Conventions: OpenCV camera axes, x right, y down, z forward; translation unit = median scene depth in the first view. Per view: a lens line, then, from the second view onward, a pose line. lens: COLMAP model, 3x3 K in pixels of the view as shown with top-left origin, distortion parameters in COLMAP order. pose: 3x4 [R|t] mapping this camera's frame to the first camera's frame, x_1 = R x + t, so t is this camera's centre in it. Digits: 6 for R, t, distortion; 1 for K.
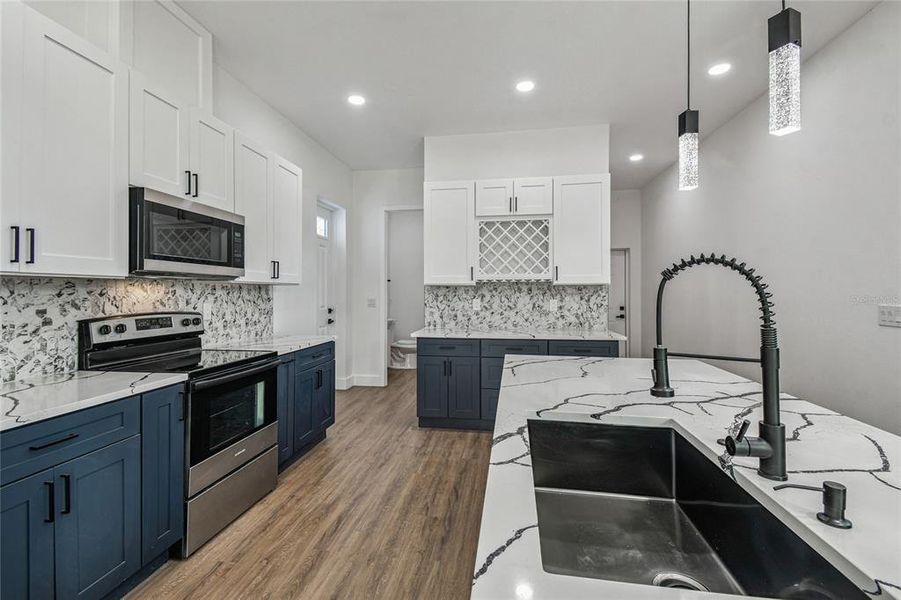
lens RADIAL K [[404.7, 0, 449.4], [0, 404.7, 285.7], [0, 0, 1]] dist [0.026755, -0.000622]
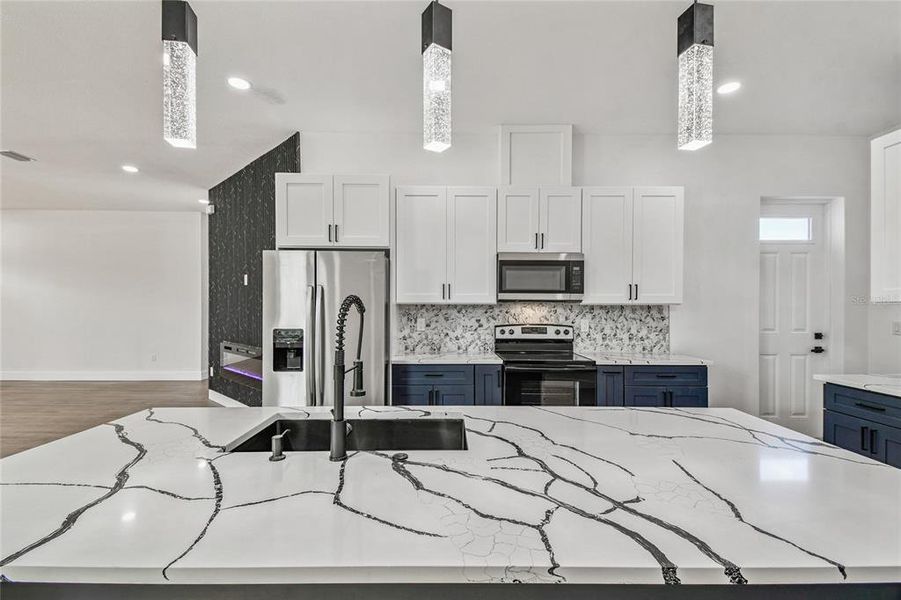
lens RADIAL K [[400.6, 0, 448.2], [0, 400.6, 305.9], [0, 0, 1]] dist [0.017115, -0.000410]
pose [[0.168486, 0.003428, -0.985698, 0.520520], [0.012523, 0.999906, 0.005618, -0.012076], [0.985624, -0.013291, 0.168428, 0.277325]]
